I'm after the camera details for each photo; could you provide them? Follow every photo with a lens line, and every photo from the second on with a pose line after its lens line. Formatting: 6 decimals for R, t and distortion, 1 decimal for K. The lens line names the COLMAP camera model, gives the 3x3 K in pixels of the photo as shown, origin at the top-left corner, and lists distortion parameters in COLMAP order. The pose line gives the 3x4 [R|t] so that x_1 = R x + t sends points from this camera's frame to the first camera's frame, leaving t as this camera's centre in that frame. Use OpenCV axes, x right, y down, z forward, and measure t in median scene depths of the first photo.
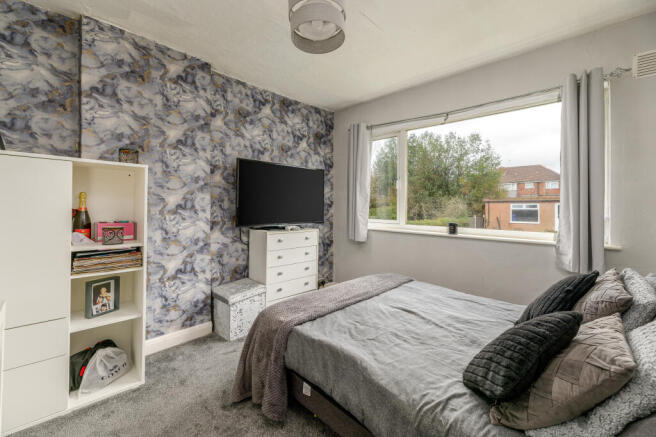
lens RADIAL K [[271.9, 0, 326.7], [0, 271.9, 204.8], [0, 0, 1]] dist [0.001501, 0.000140]
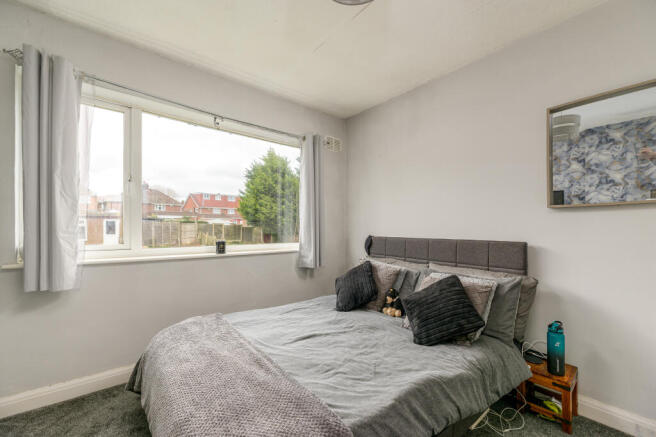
lens RADIAL K [[271.9, 0, 326.7], [0, 271.9, 228.2], [0, 0, 1]] dist [0.001501, 0.000140]
pose [[0.116724, -0.016598, 0.993026, -0.546219], [-0.013103, 0.999748, 0.018251, 0.003440], [-0.993078, -0.015142, 0.116477, 0.756092]]
